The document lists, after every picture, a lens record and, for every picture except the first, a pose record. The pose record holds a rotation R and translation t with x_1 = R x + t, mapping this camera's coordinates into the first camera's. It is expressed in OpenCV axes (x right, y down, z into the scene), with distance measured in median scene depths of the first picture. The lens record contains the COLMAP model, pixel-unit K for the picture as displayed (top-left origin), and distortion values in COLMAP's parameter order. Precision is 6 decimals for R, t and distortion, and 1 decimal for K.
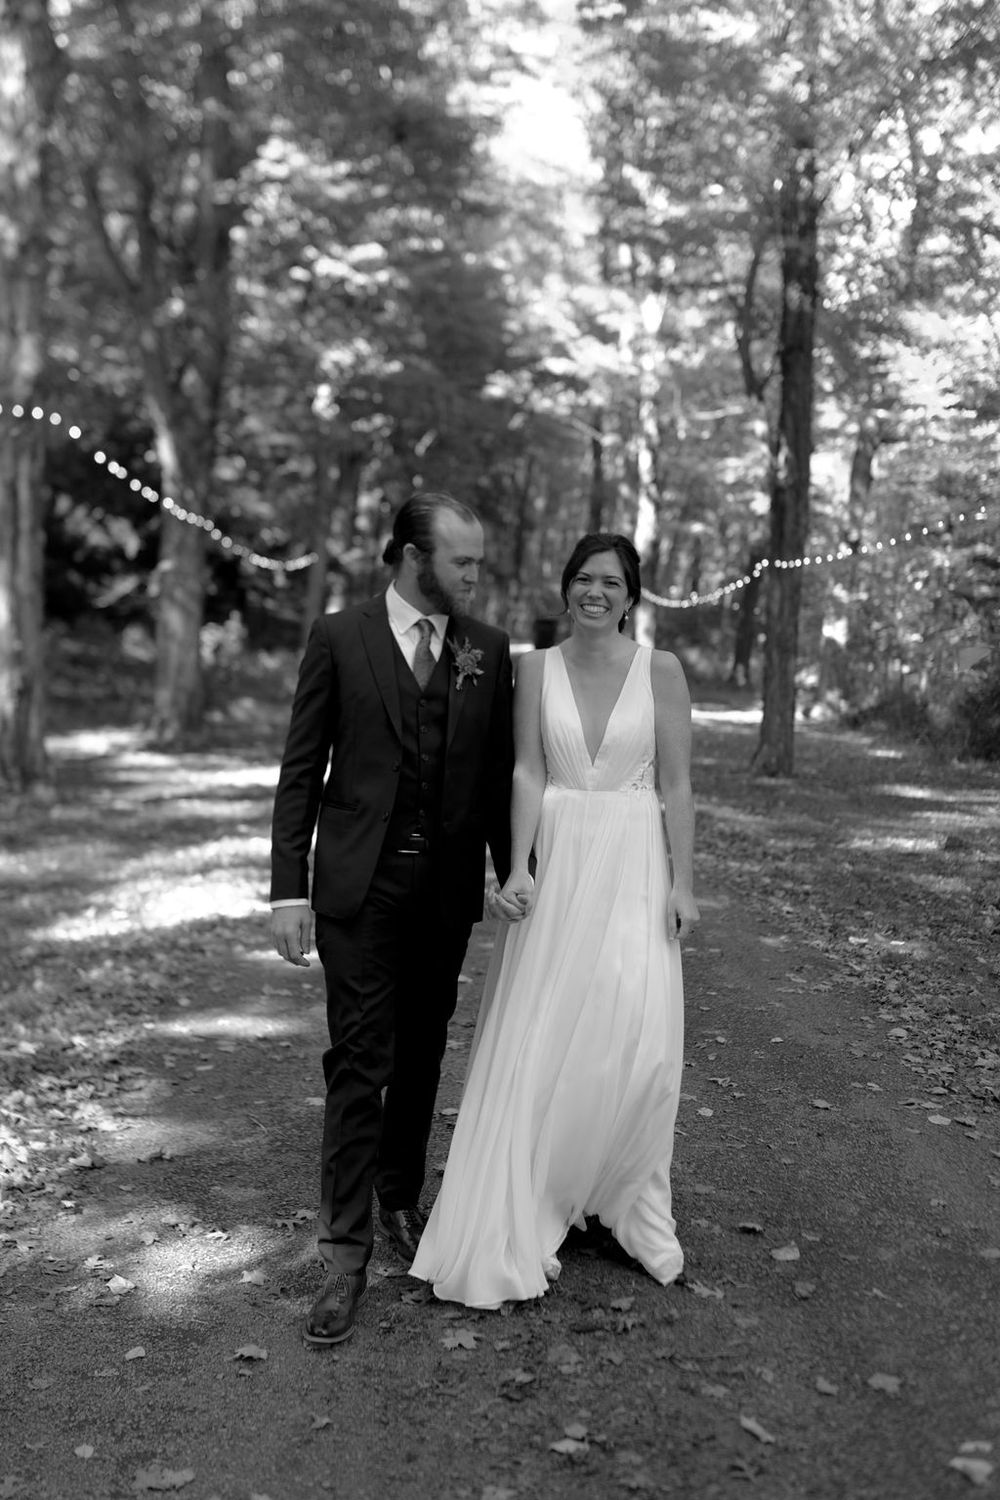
lens RADIAL K [[1535.4, 0, 500.0], [0, 1535.4, 750.0], [0, 0, 1]] dist [0.005362, -0.006505]
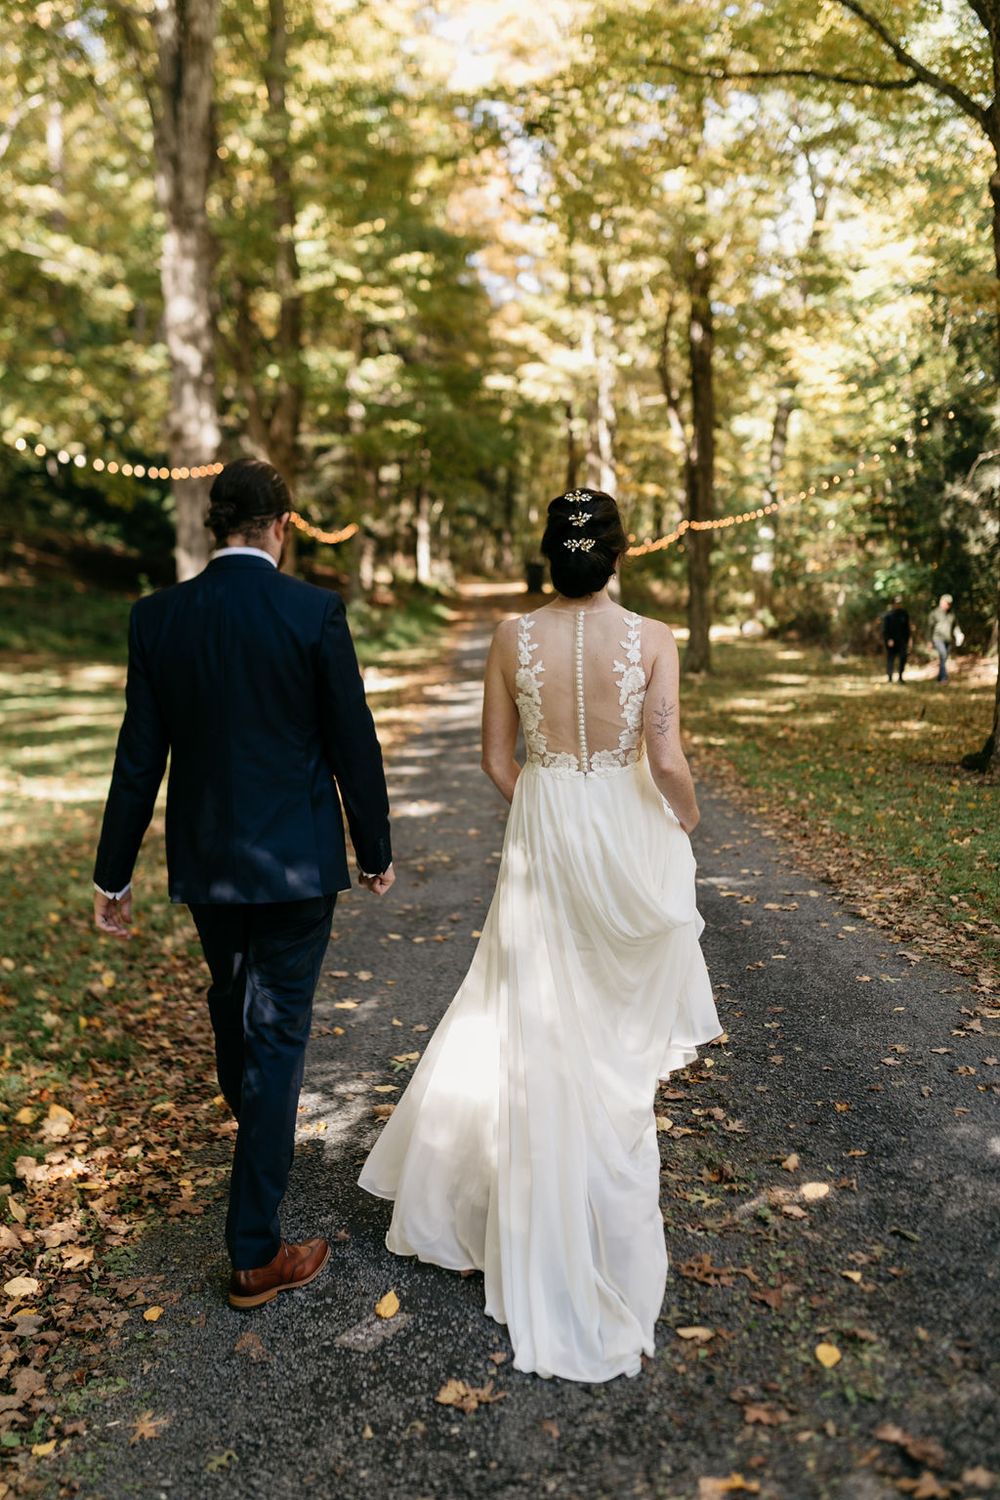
lens RADIAL K [[1535.4, 0, 500.0], [0, 1535.4, 750.0], [0, 0, 1]] dist [0.005362, -0.006505]
pose [[0.998483, -0.055057, -0.000819, -0.006726], [0.055034, 0.997346, 0.047666, 0.005448], [-0.001808, -0.047638, 0.998863, -0.288235]]
